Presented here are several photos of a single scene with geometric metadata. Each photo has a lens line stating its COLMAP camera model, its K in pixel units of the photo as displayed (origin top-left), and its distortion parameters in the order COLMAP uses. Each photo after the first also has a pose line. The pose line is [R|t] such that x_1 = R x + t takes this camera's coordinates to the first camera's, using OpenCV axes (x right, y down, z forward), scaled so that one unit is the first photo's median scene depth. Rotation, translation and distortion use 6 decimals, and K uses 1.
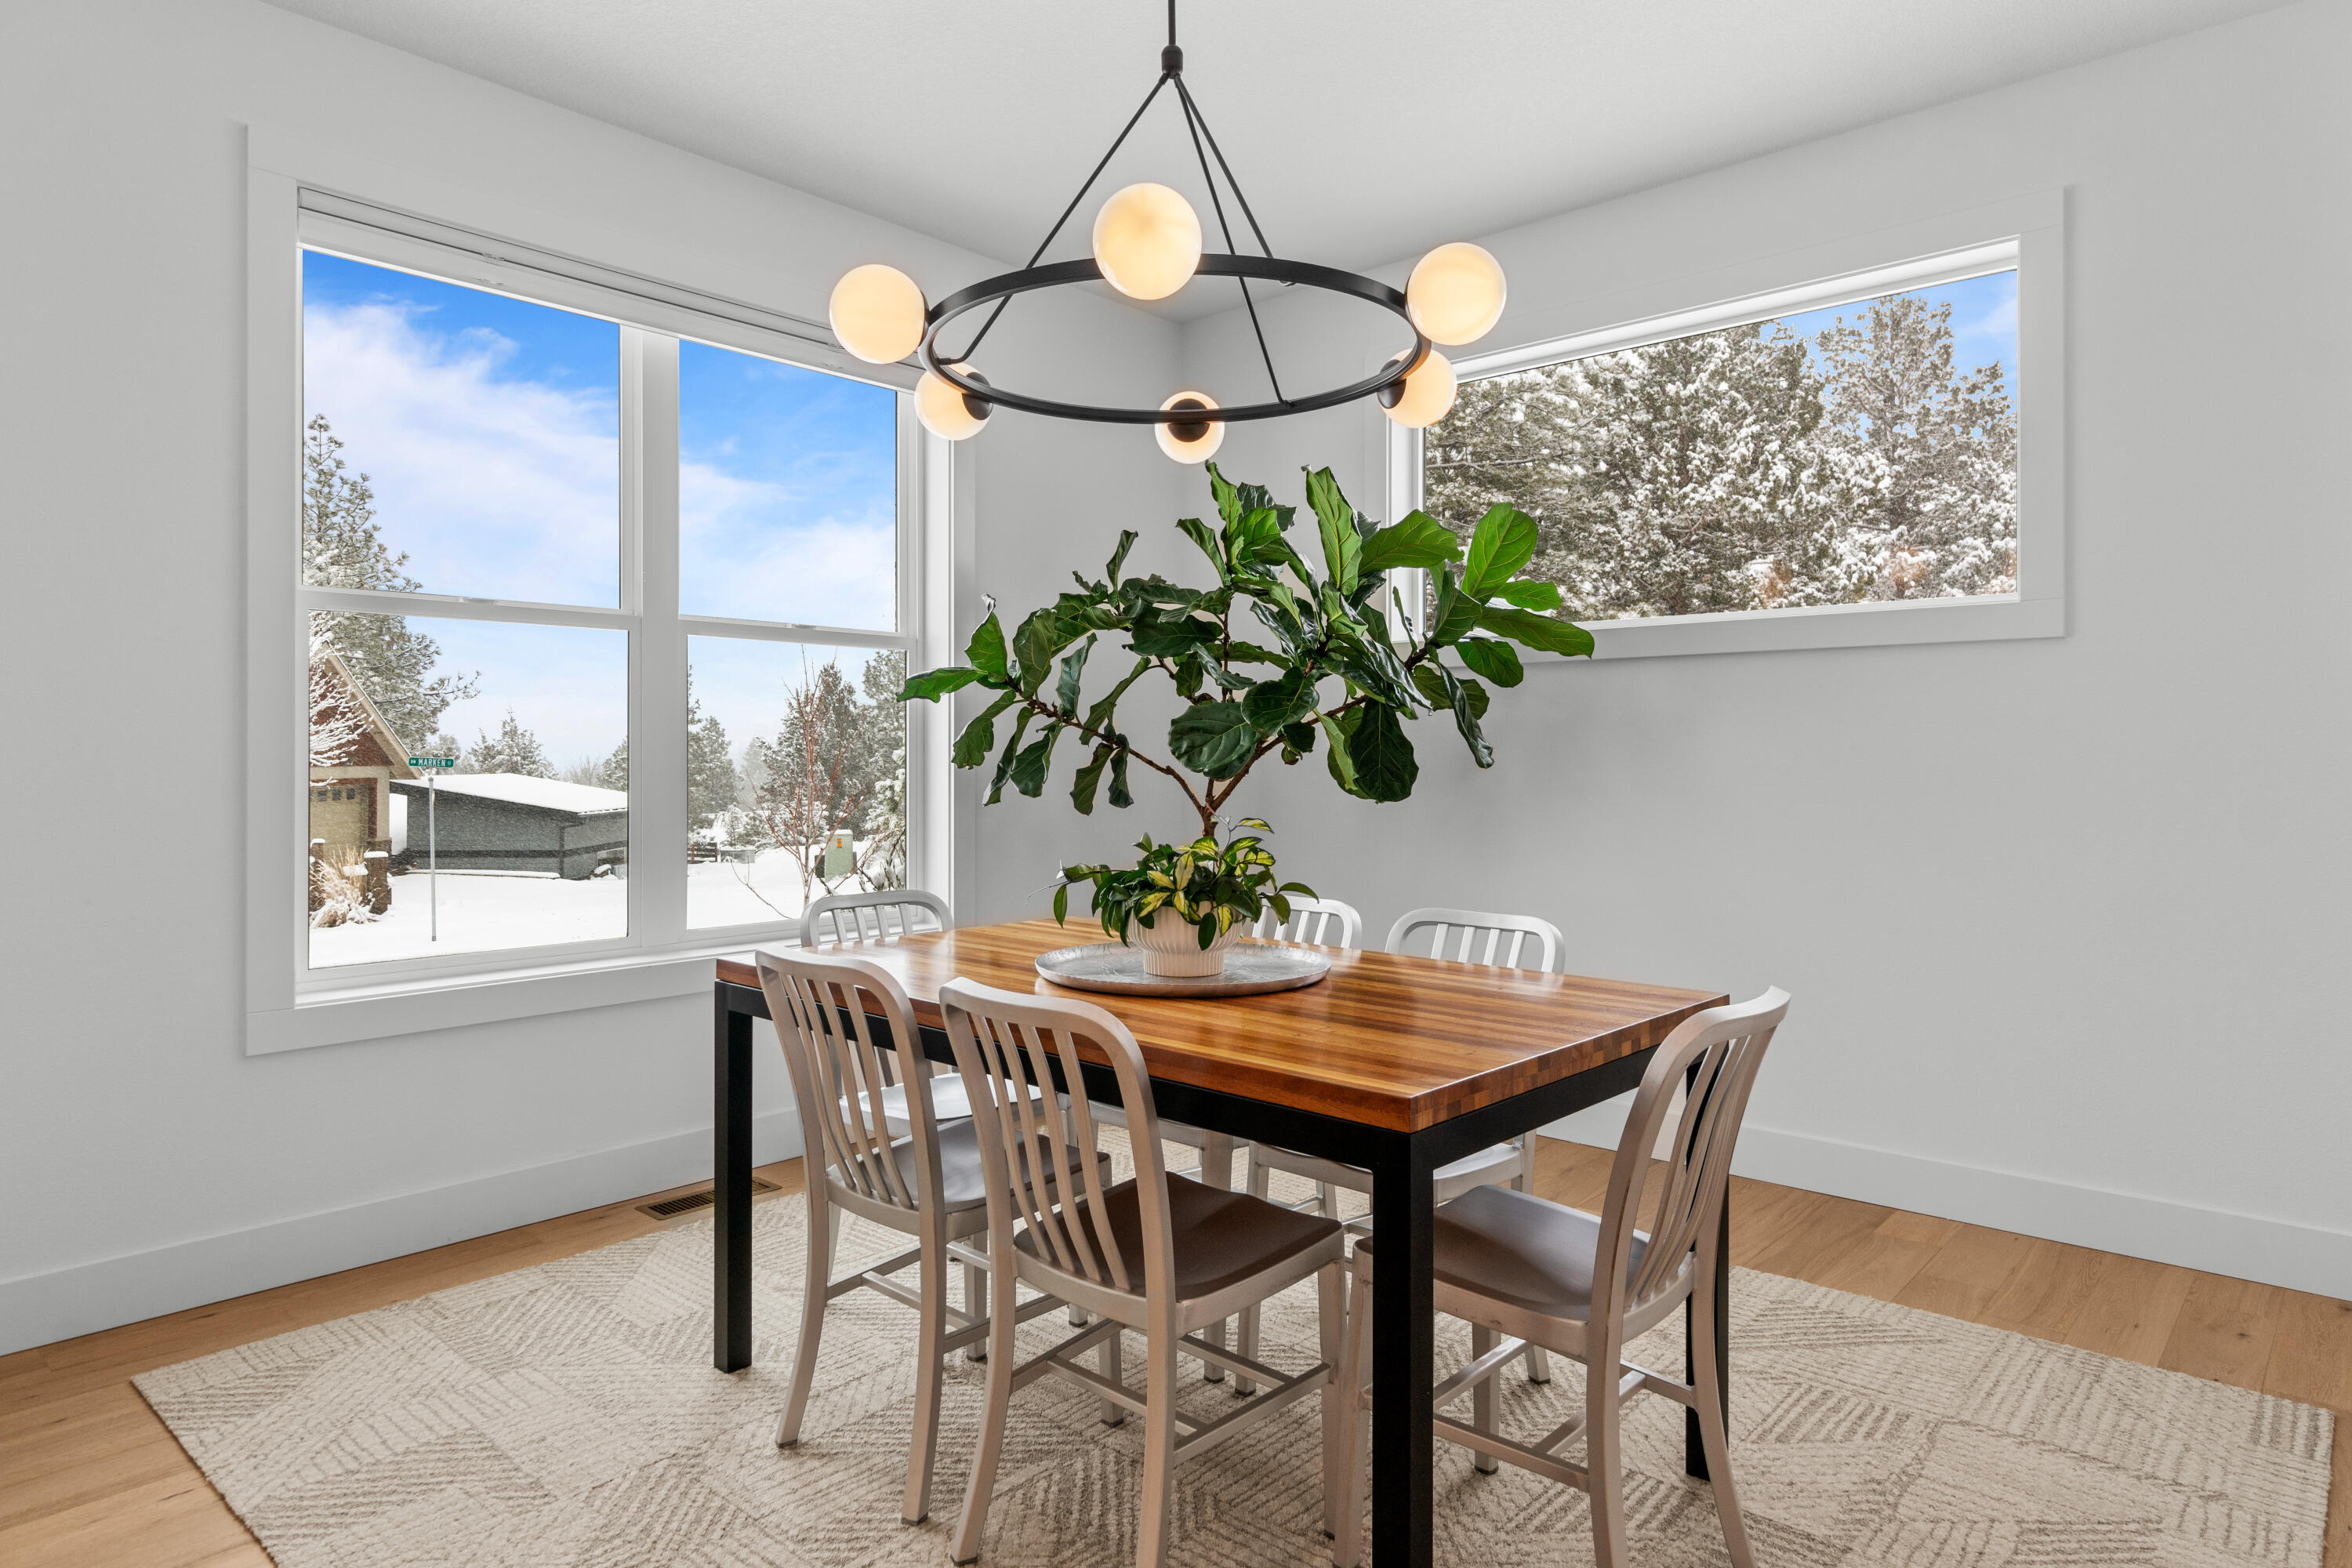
lens RADIAL K [[1360.6, 0, 1182.3], [0, 1360.6, 737.5], [0, 0, 1]] dist [0.015255, -0.000242]
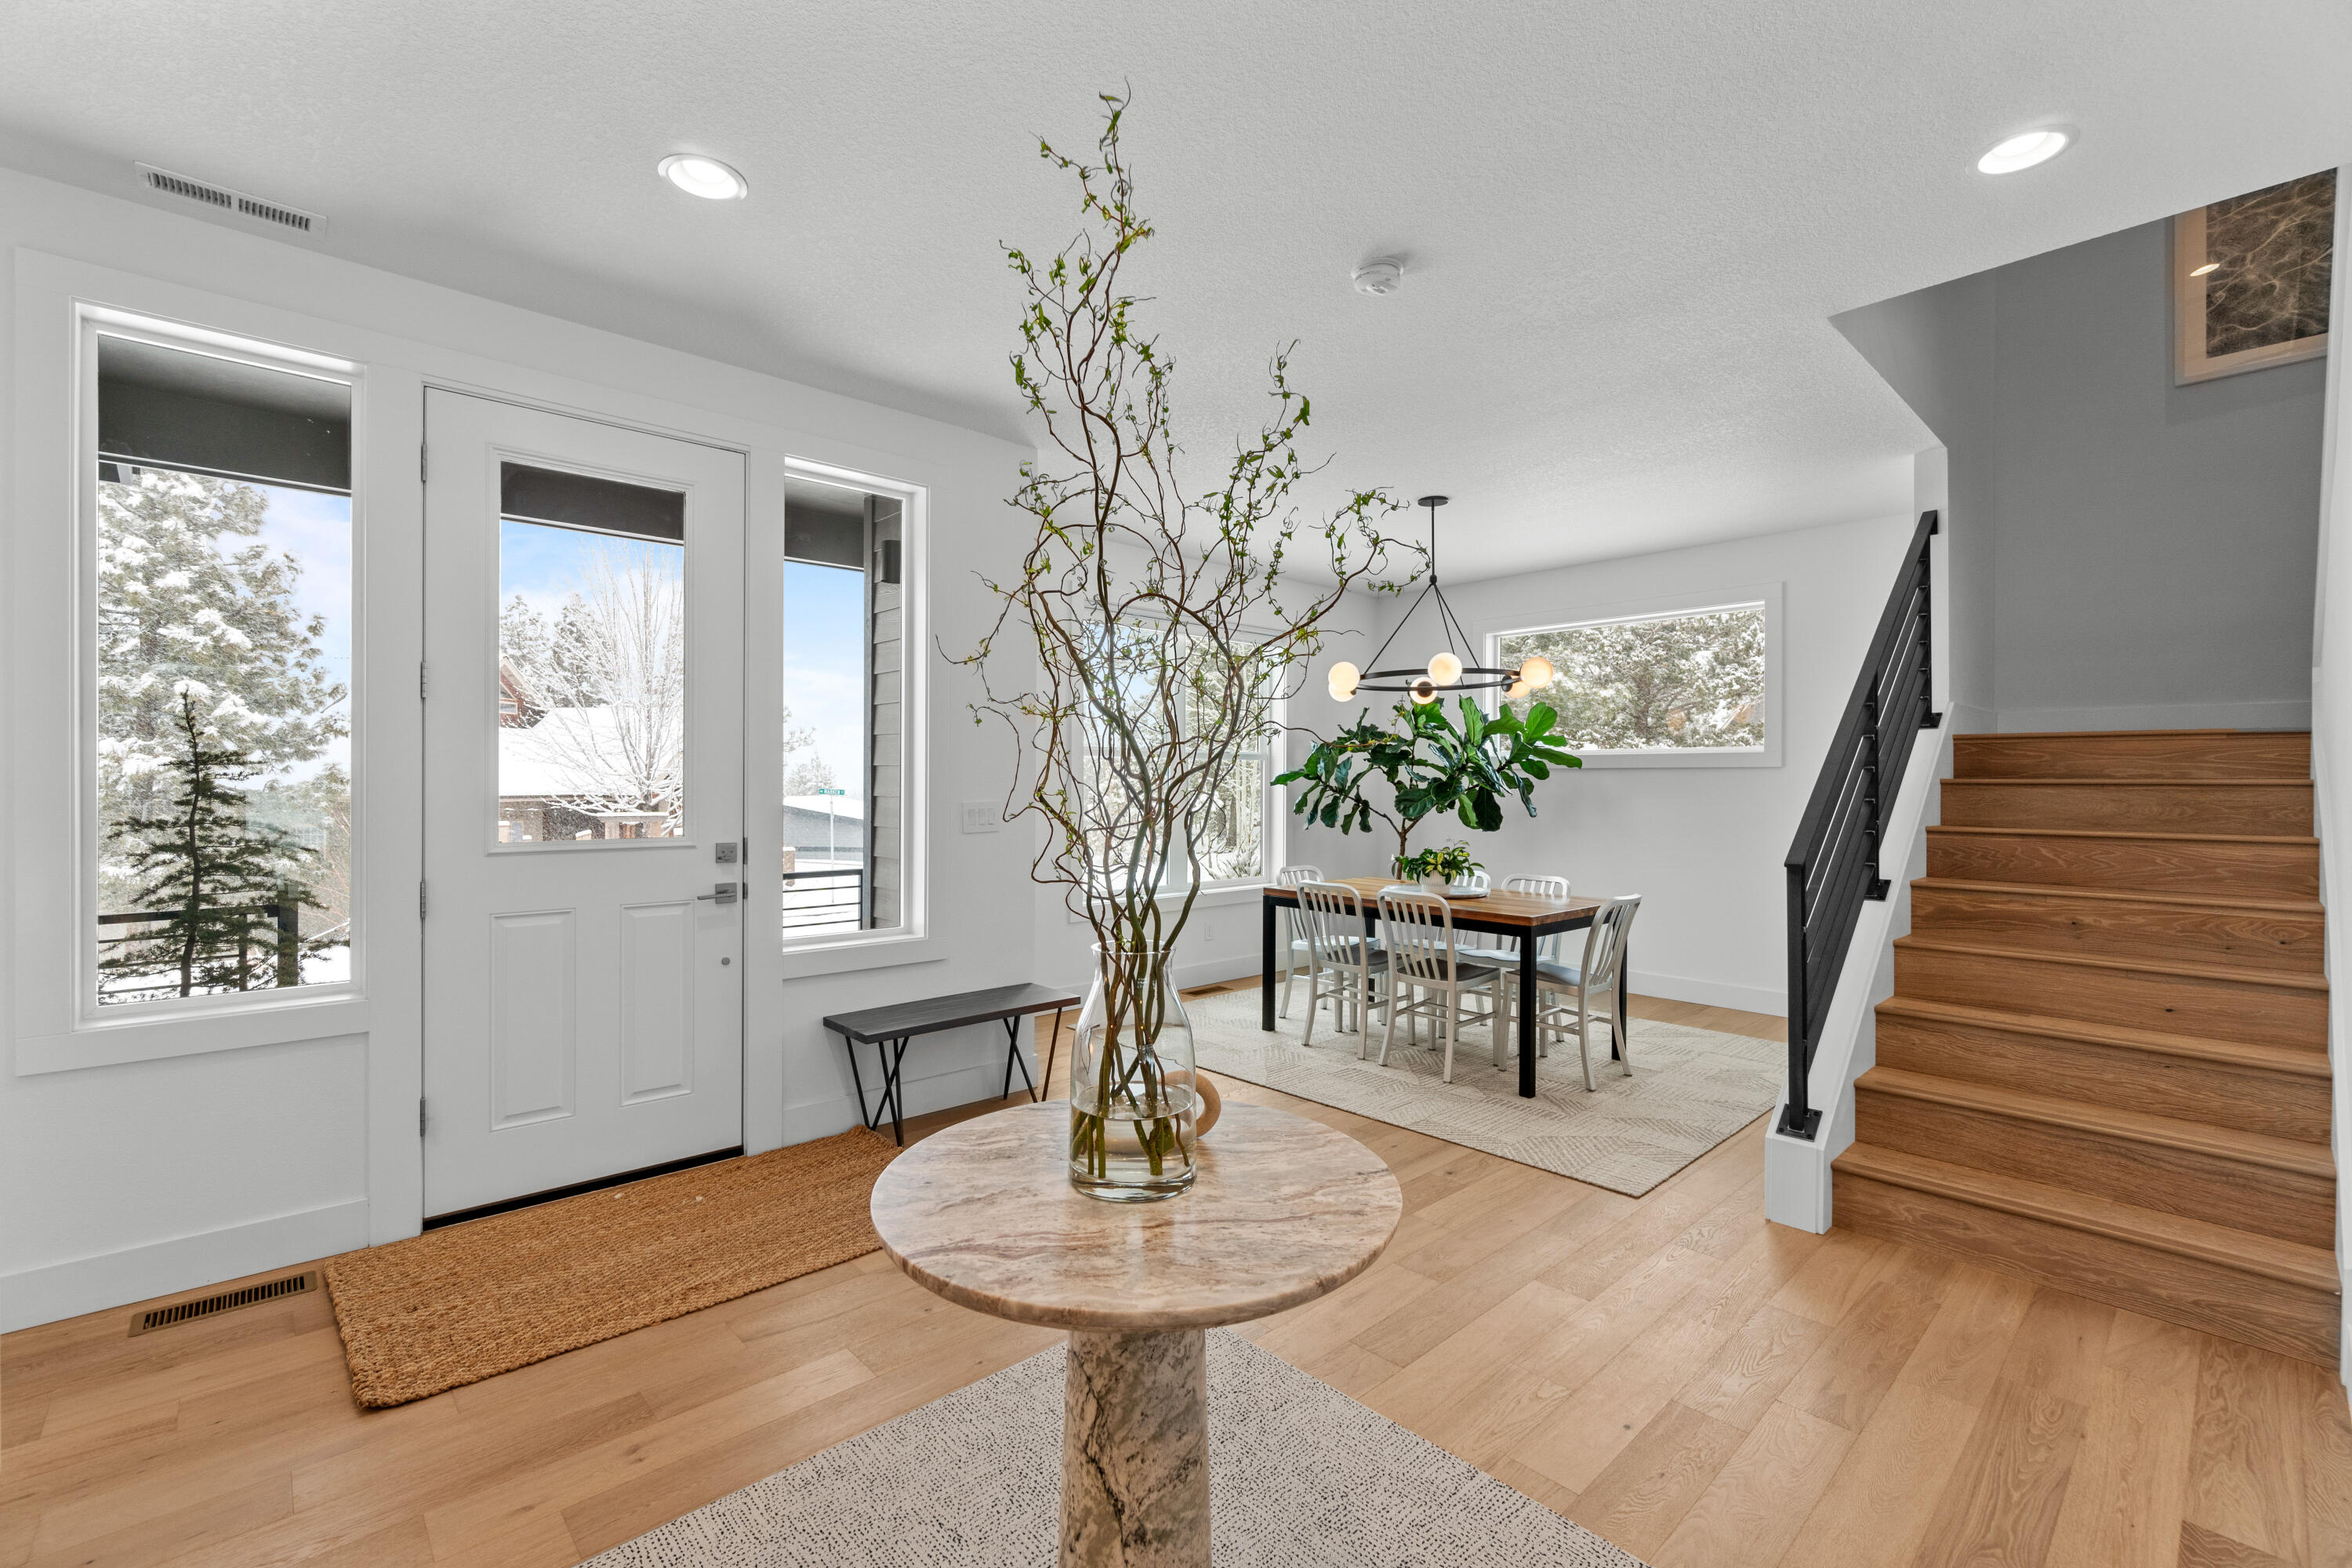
lens RADIAL K [[1009.1, 0, 1171.5], [0, 1009.1, 780.0], [0, 0, 1]] dist [-0.000499, -0.000188]
pose [[0.995654, 0.002118, -0.093107, -0.220978], [-0.001099, 0.999939, 0.011000, -0.056513], [0.093125, -0.010850, 0.995595, -0.732755]]
